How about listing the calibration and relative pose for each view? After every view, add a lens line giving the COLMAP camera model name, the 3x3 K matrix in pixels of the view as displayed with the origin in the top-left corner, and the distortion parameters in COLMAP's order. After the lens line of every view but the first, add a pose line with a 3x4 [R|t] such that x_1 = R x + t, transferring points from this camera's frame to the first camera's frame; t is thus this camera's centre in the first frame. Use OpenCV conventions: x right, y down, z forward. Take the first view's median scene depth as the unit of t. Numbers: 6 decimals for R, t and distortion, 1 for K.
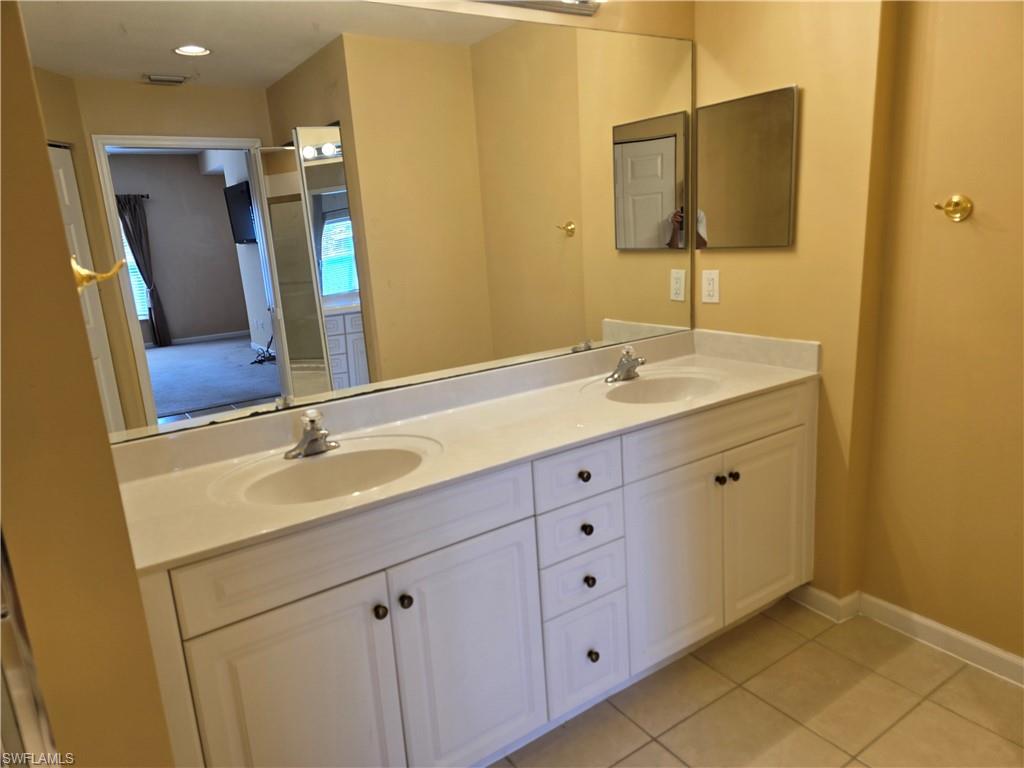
lens RADIAL K [[688.8, 0, 515.0], [0, 688.8, 383.4], [0, 0, 1]] dist [0.056336, -0.048875]
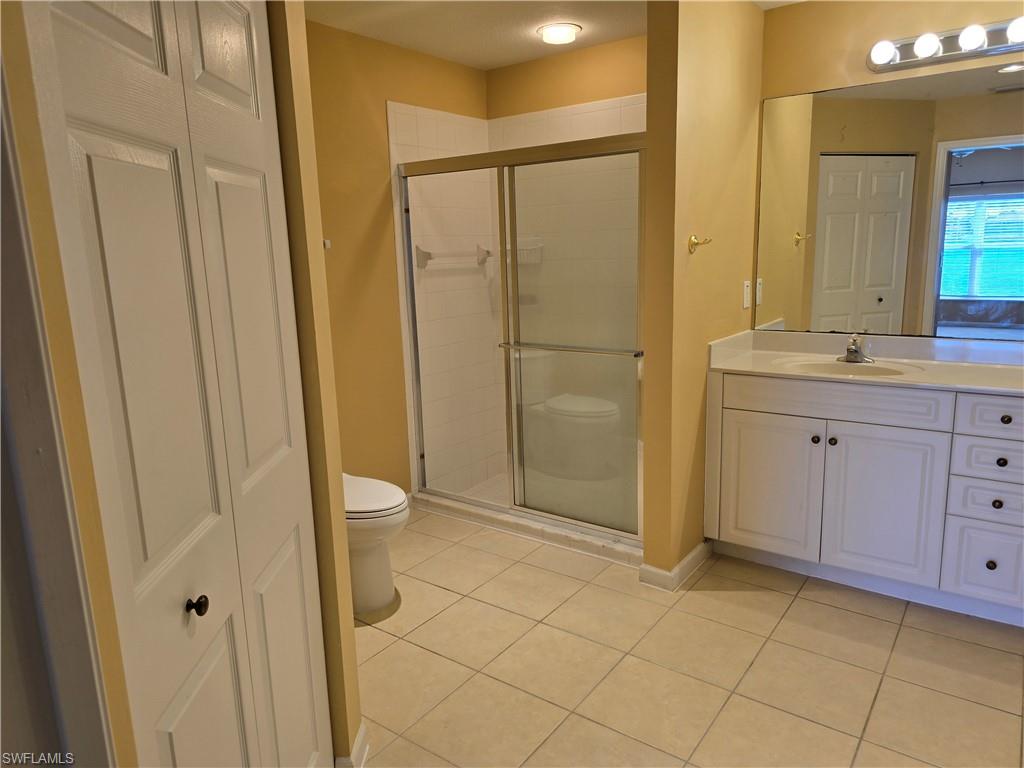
lens RADIAL K [[688.8, 0, 515.0], [0, 688.8, 383.4], [0, 0, 1]] dist [0.056336, -0.048875]
pose [[0.339693, 0.235930, -0.910465, 0.743530], [-0.208647, 0.962810, 0.171649, 0.028662], [0.917102, 0.131658, 0.376286, -0.264481]]
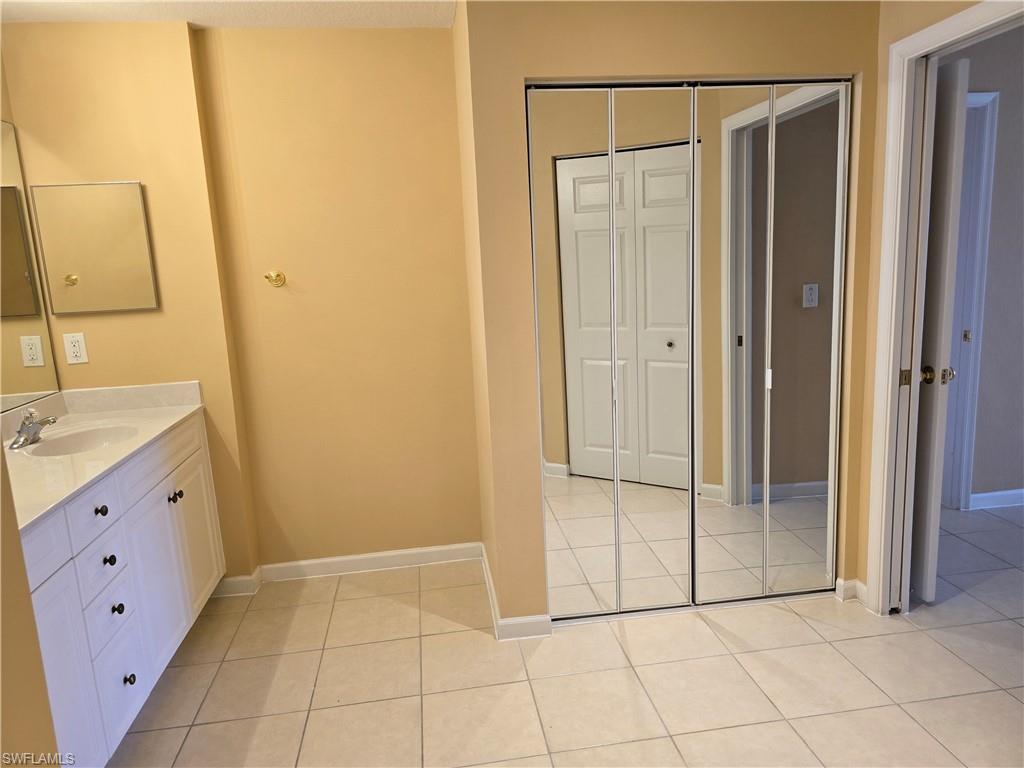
lens RADIAL K [[688.8, 0, 515.0], [0, 688.8, 383.4], [0, 0, 1]] dist [0.056336, -0.048875]
pose [[0.435667, -0.119539, 0.892135, -0.440016], [0.226010, 0.973917, 0.020127, 0.049856], [-0.871271, 0.192863, 0.451321, -0.074603]]
